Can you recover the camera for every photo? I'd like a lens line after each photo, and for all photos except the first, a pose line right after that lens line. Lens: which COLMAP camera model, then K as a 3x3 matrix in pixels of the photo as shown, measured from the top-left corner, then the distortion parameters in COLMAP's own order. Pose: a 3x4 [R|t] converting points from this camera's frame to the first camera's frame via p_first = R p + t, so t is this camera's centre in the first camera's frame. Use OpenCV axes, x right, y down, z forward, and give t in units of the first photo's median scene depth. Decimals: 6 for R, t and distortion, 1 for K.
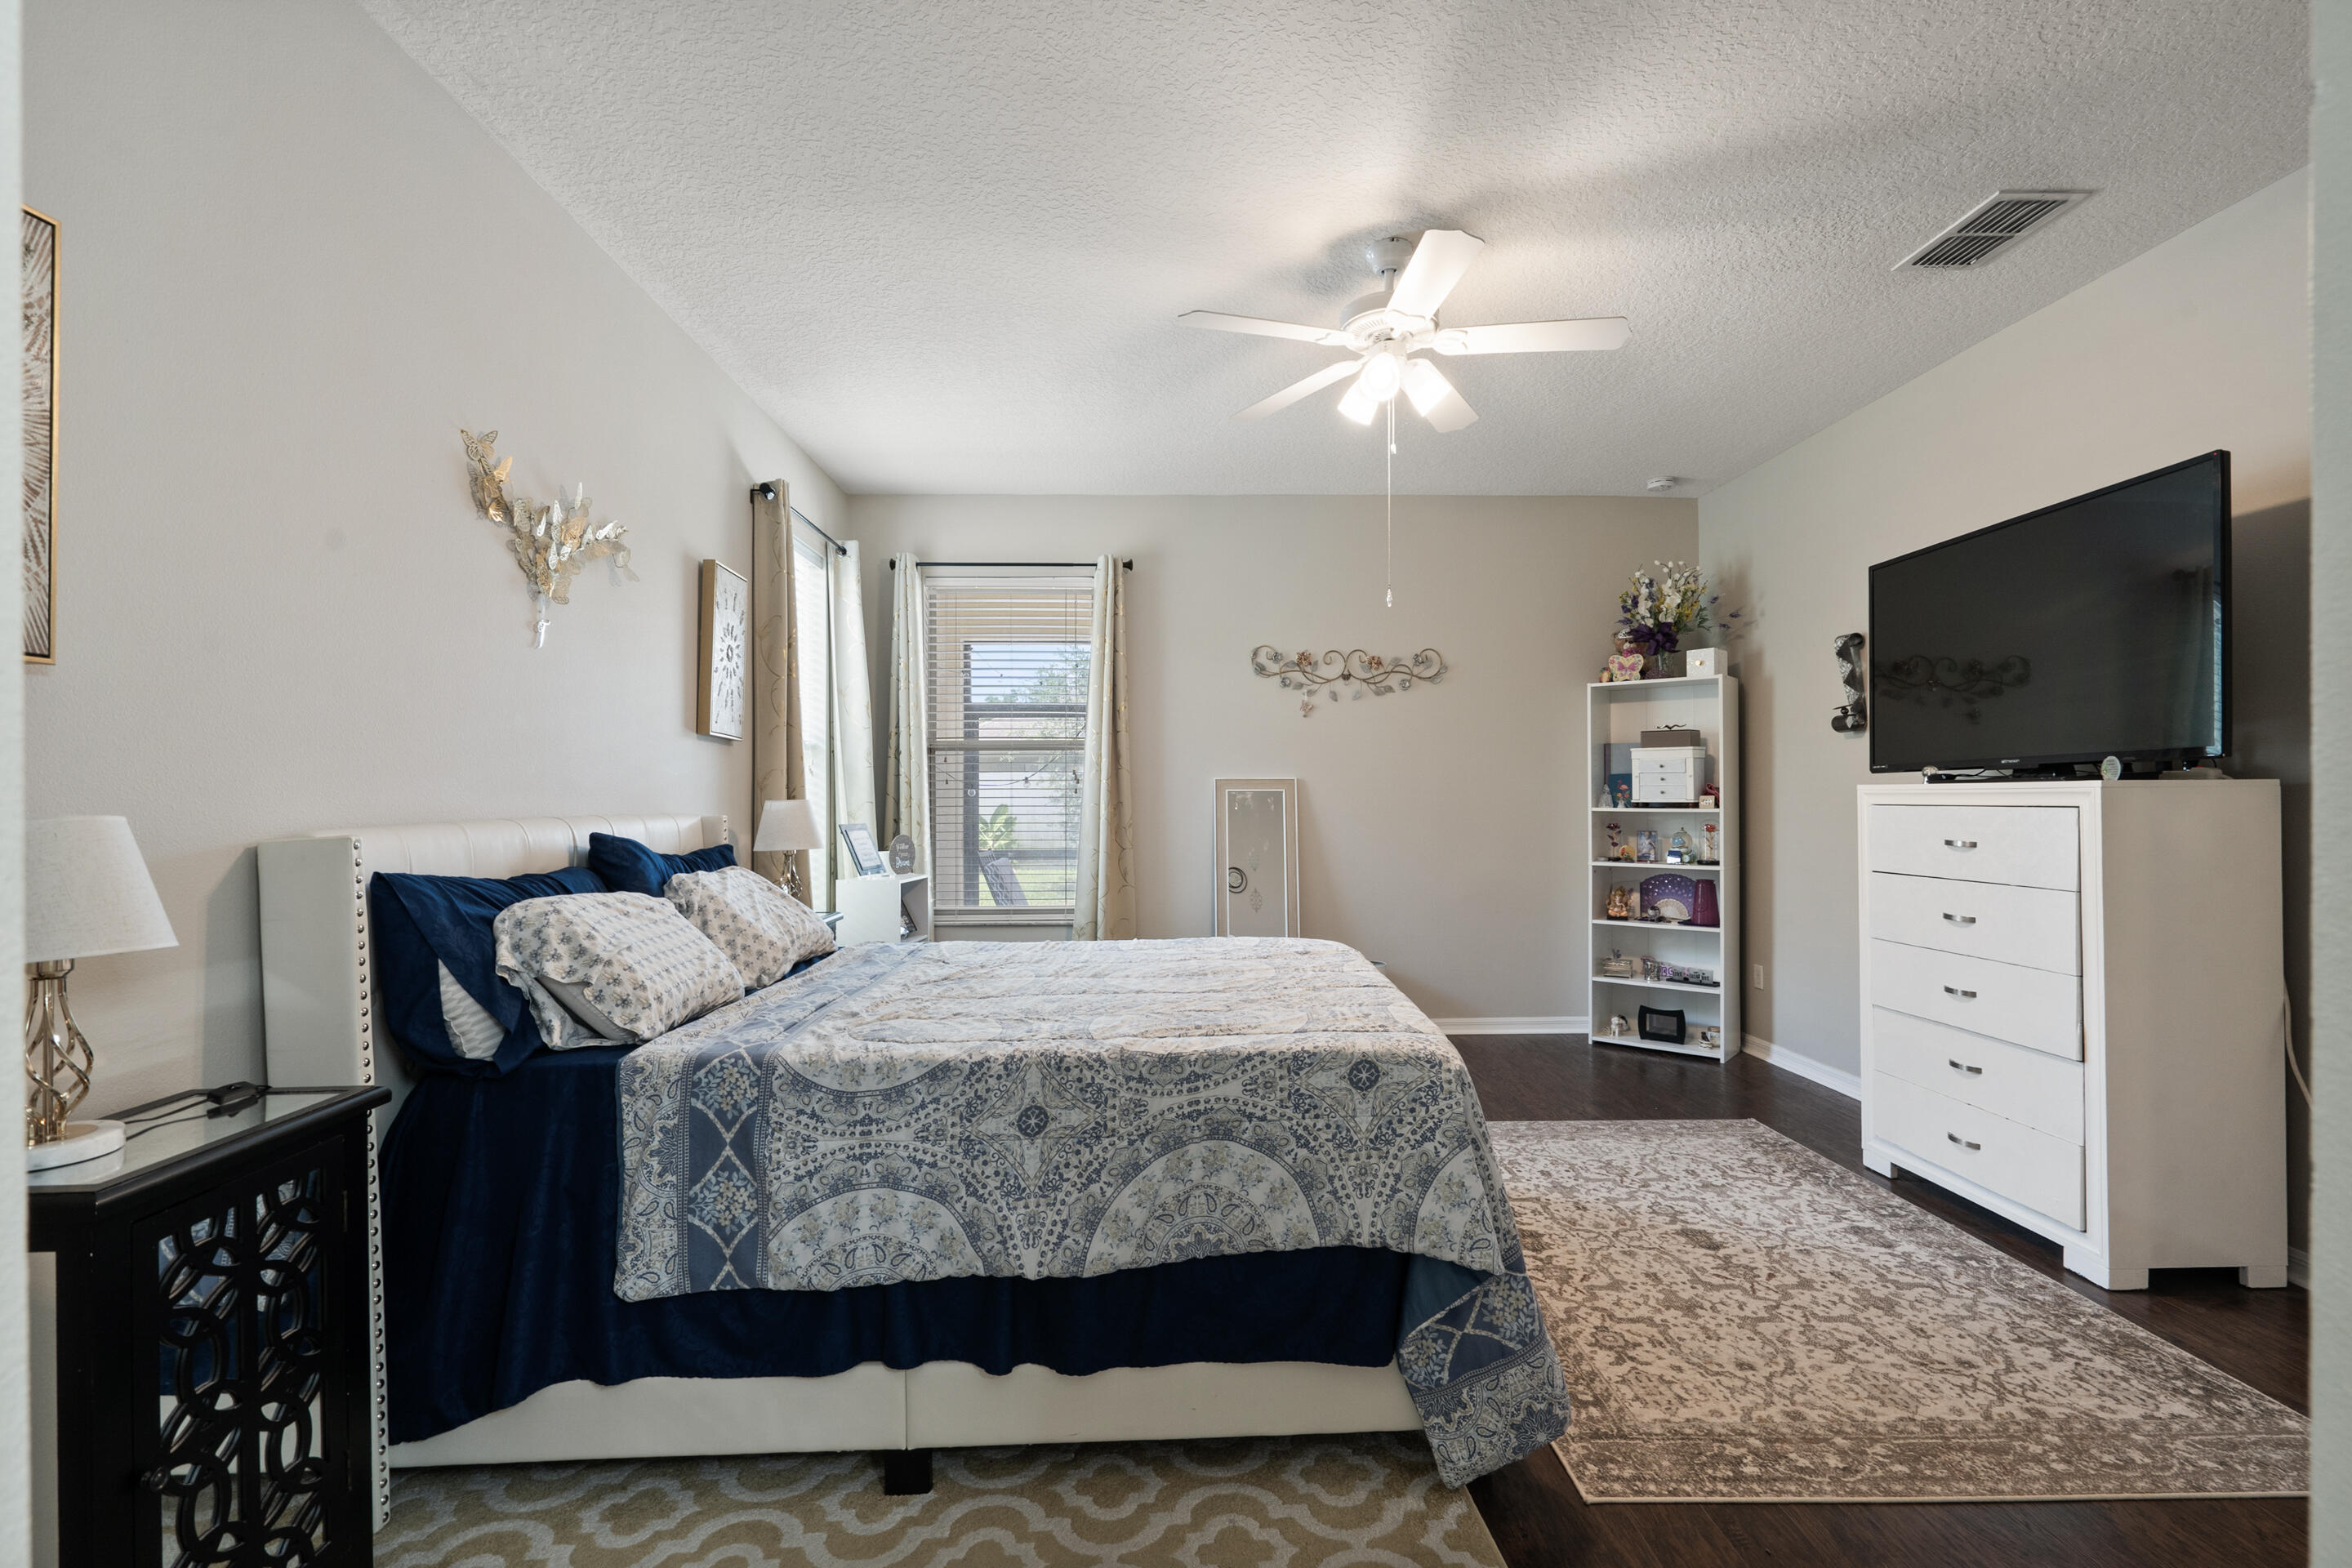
lens RADIAL K [[1076.4, 0, 1156.5], [0, 1076.4, 795.2], [0, 0, 1]] dist [-0.009000, 0.004368]
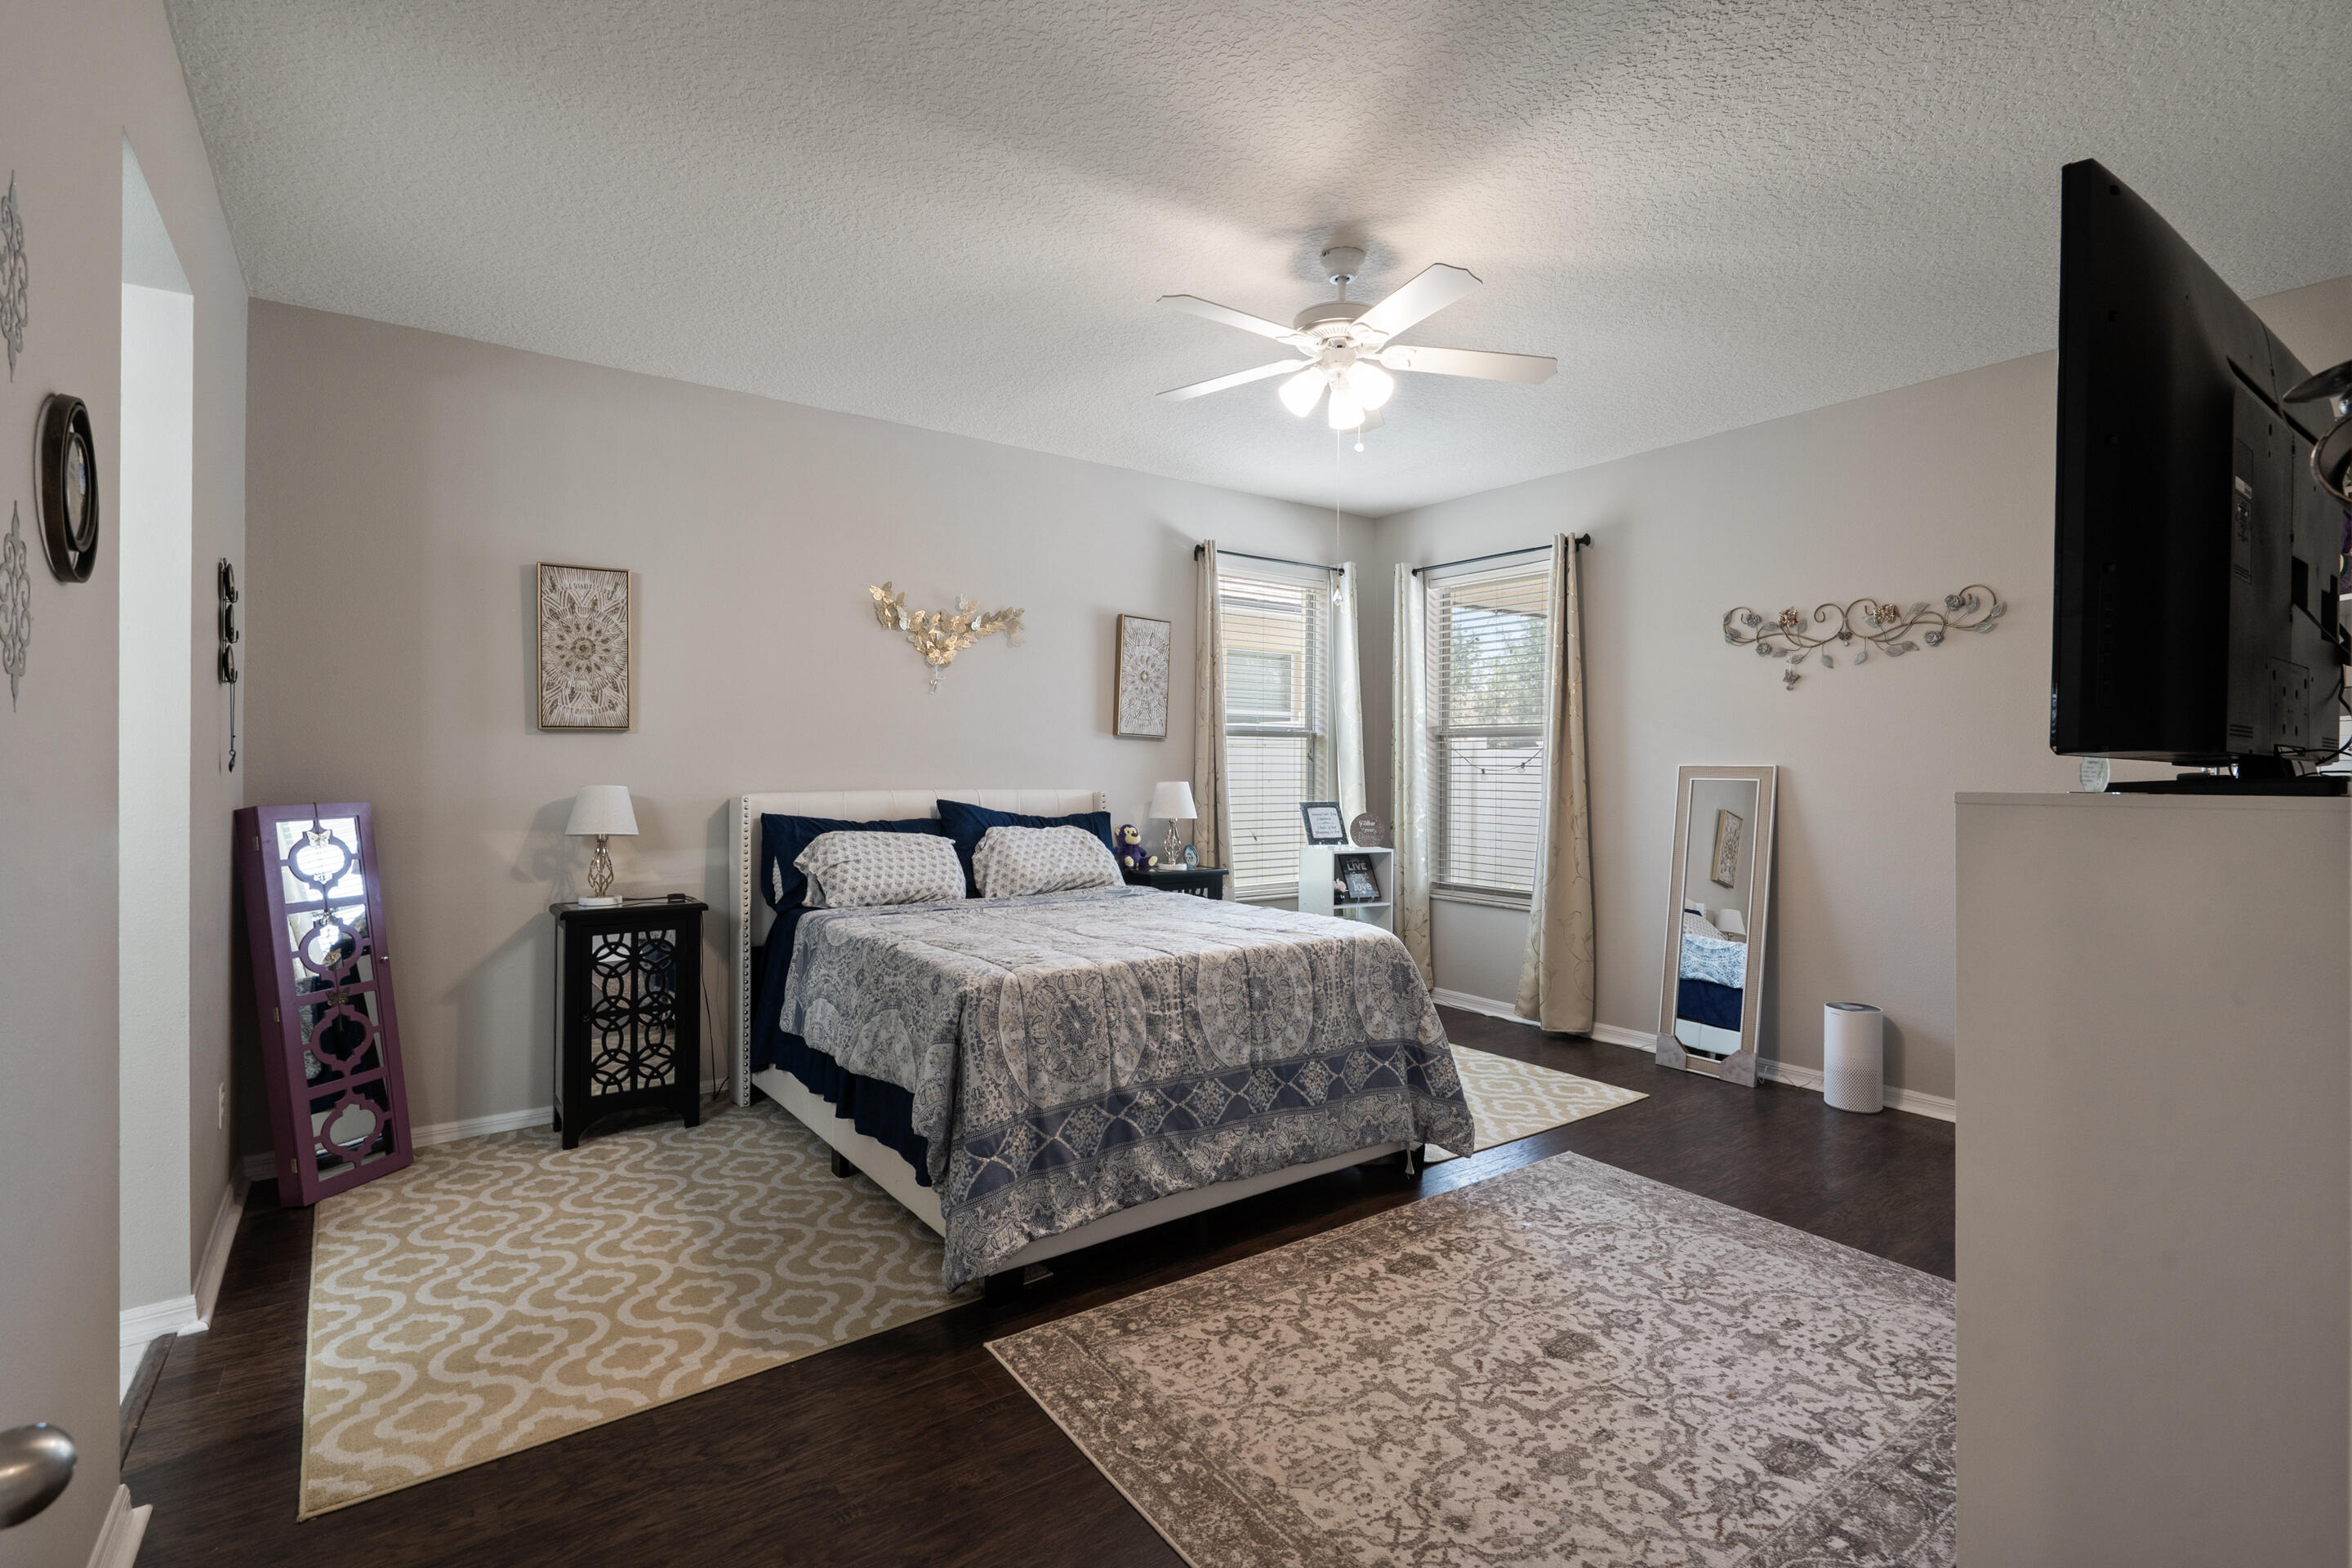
lens RADIAL K [[1076.4, 0, 1158.4], [0, 1076.4, 771.9], [0, 0, 1]] dist [-0.009000, 0.004368]
pose [[0.560929, 0.010808, -0.827794, 0.950042], [-0.010041, 0.999930, 0.006252, -0.020088], [0.827803, 0.004805, 0.560998, 0.273596]]
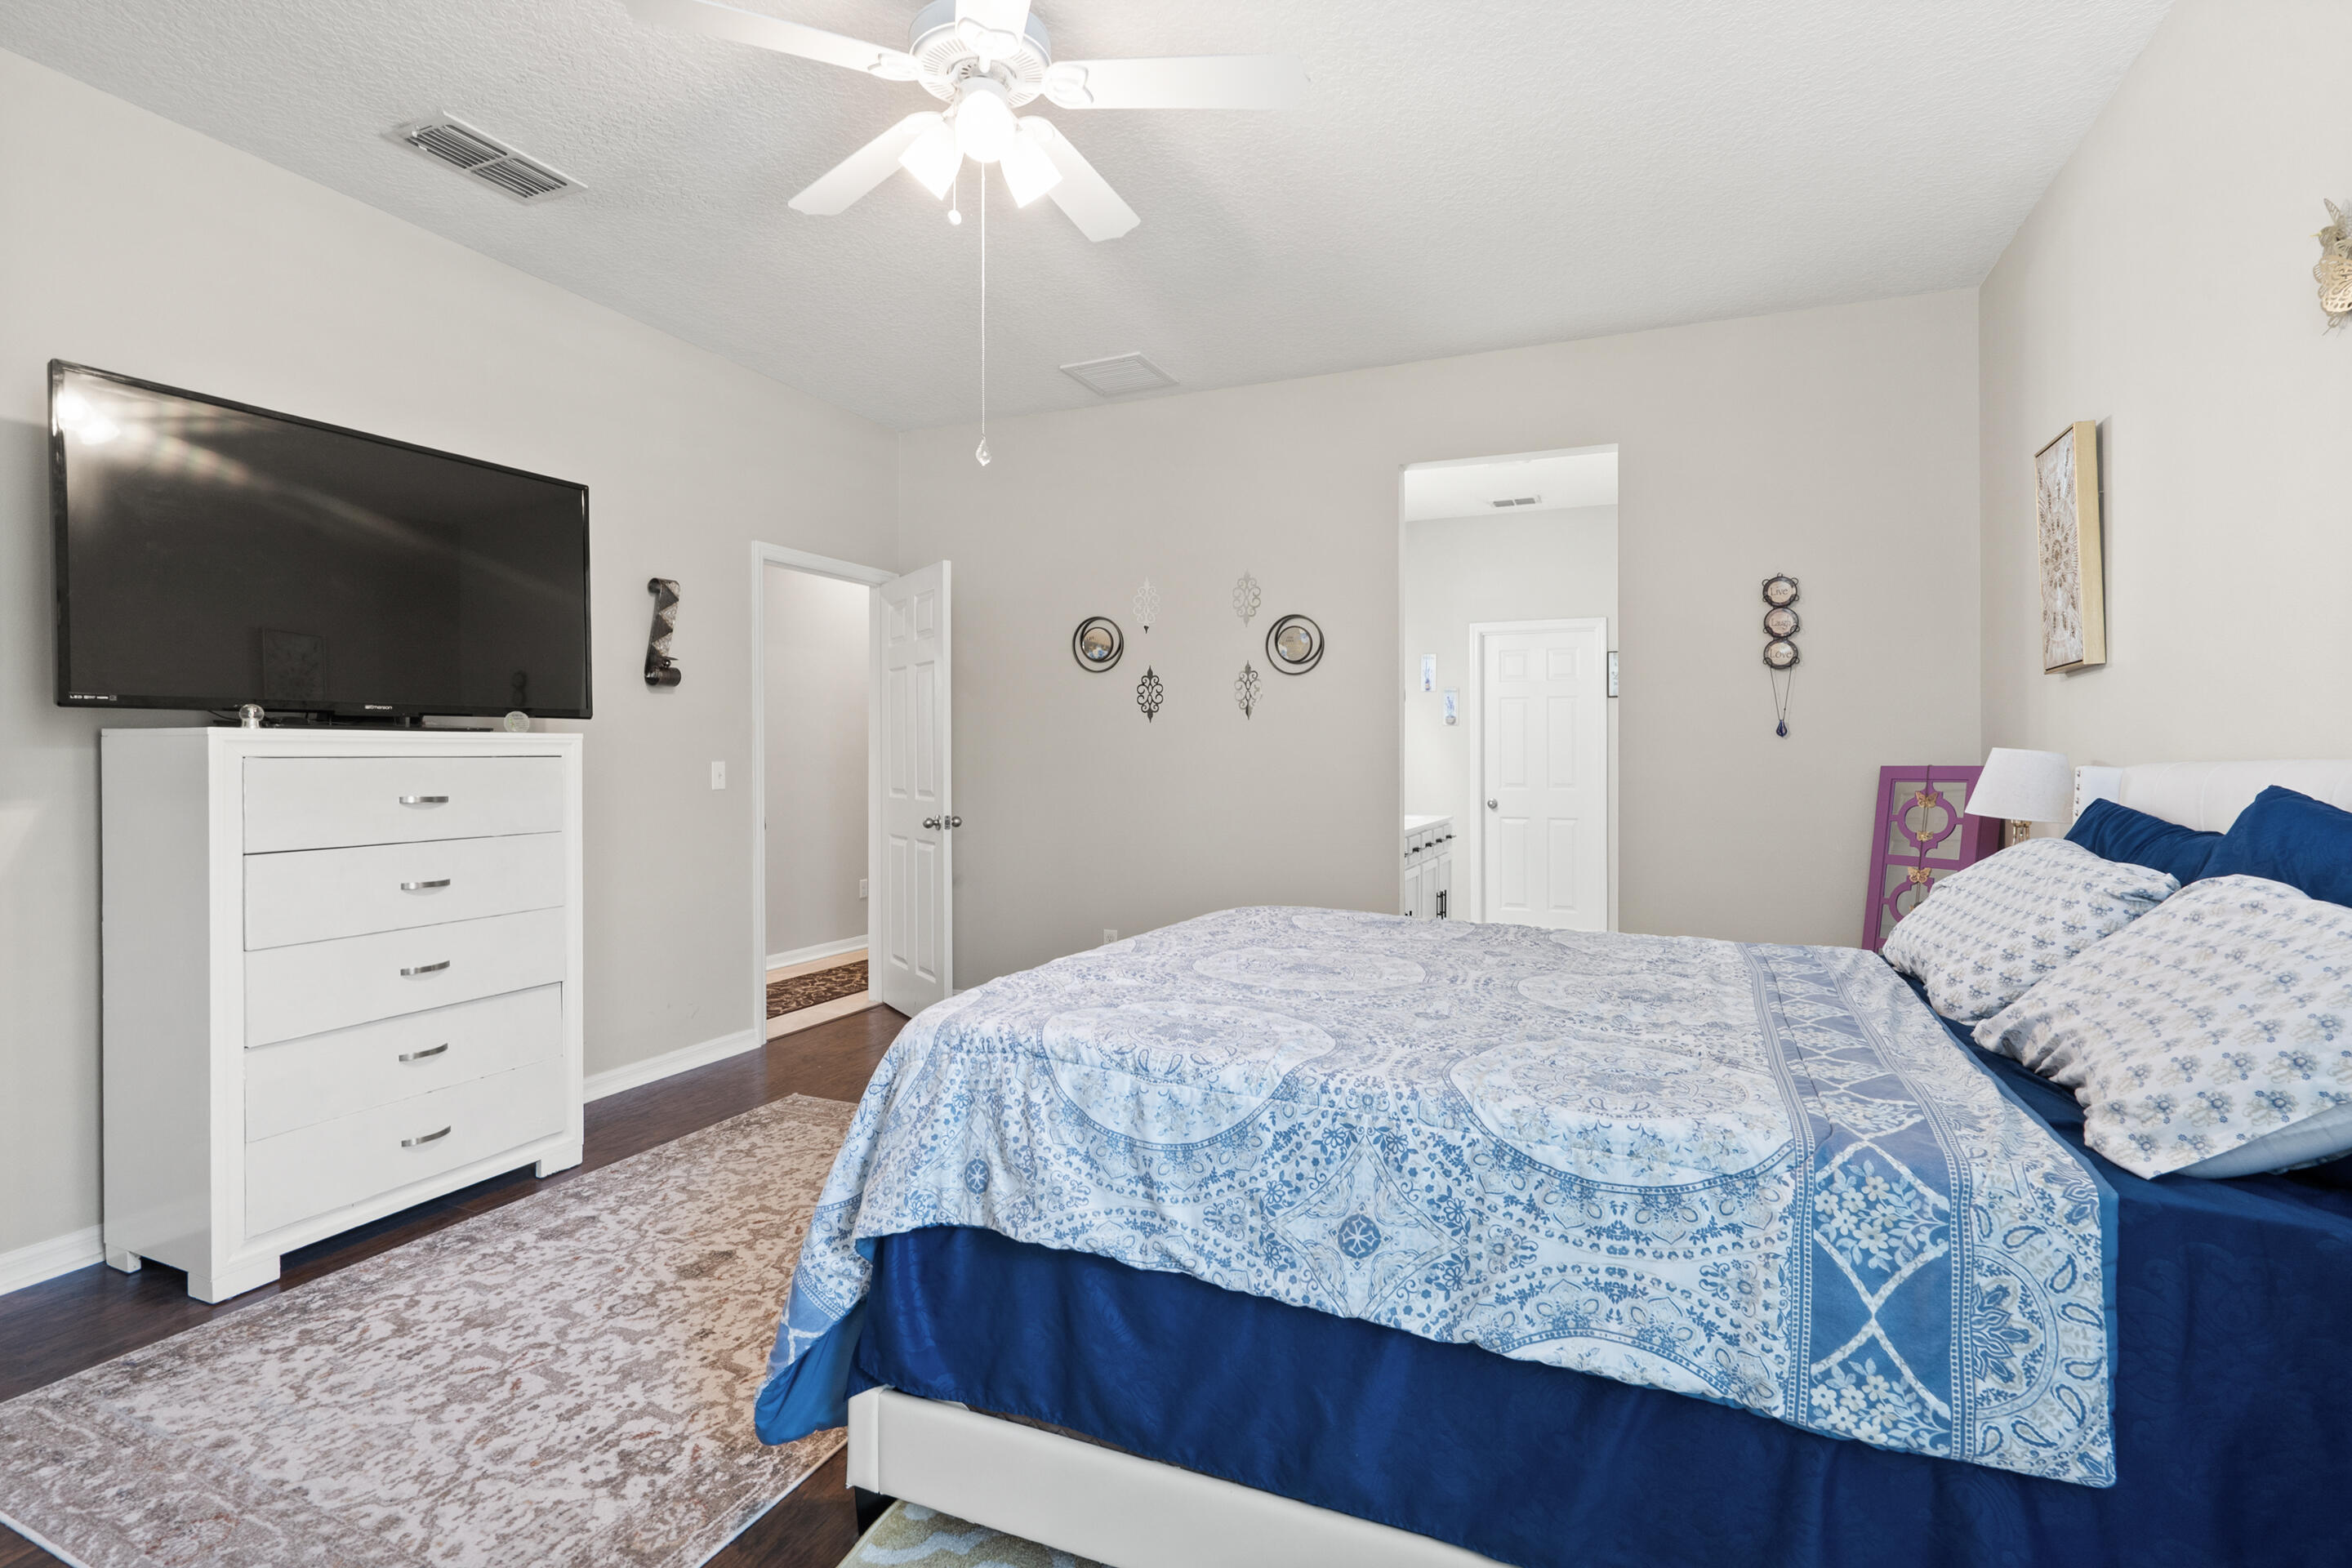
lens RADIAL K [[1076.4, 0, 1176.7], [0, 1076.4, 773.4], [0, 0, 1]] dist [-0.009000, 0.004368]
pose [[-0.911287, -0.001631, 0.411768, -0.171975], [0.005431, 0.999858, 0.015980, 0.012819], [-0.411735, 0.016799, -0.911149, 1.536123]]
